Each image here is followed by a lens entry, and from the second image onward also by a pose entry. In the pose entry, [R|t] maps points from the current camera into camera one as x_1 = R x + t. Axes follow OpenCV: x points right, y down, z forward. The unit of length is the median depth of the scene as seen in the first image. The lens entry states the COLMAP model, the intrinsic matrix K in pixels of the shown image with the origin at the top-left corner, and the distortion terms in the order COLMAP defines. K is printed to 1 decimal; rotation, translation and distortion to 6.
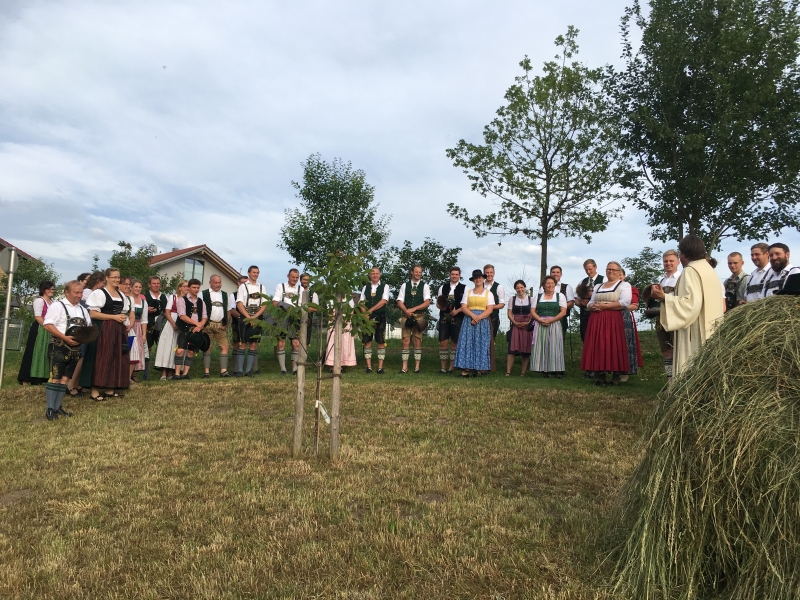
lens RADIAL K [[686.5, 0, 400.0], [0, 686.5, 300.0], [0, 0, 1]] dist [0.108931, -0.183921]
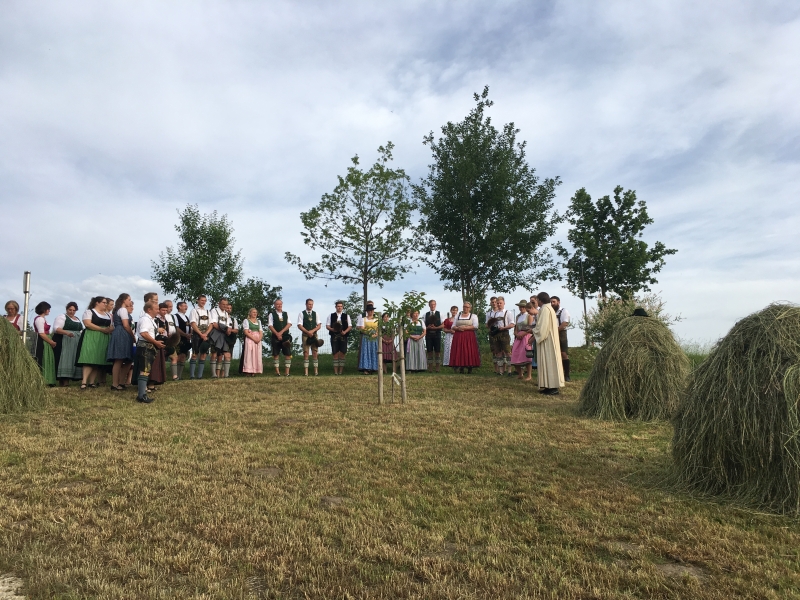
lens RADIAL K [[693.4, 0, 416.0], [0, 693.4, 313.8], [0, 0, 1]] dist [-0.009809, -0.008068]
pose [[0.848296, 0.029211, 0.528715, -0.465599], [-0.009043, 0.999131, -0.040693, 0.029374], [-0.529445, 0.029739, 0.847823, -0.257374]]
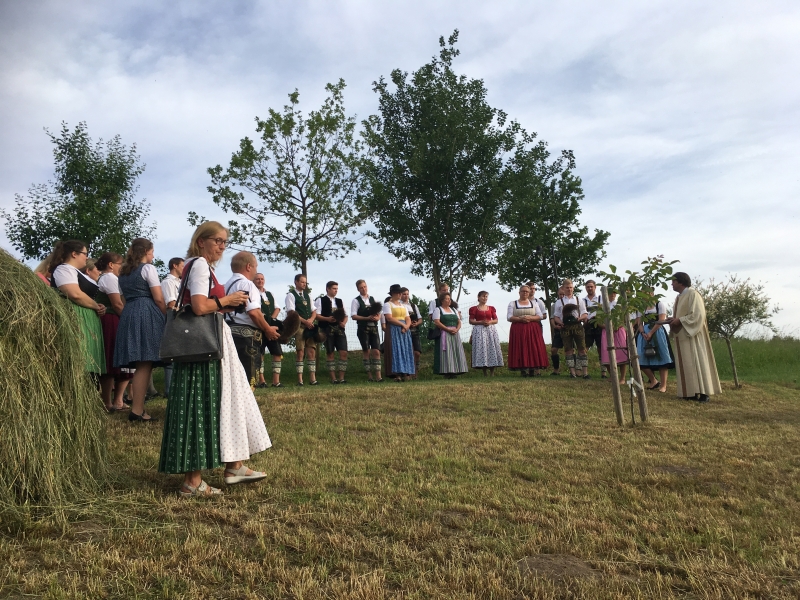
lens RADIAL K [[690.5, 0, 403.0], [0, 690.5, 303.5], [0, 0, 1]] dist [0.079109, -0.110411]
pose [[0.554629, 0.057105, 0.830136, -0.615487], [-0.007908, 0.997959, -0.063366, 0.043795], [-0.832060, 0.028580, 0.553949, 0.292572]]
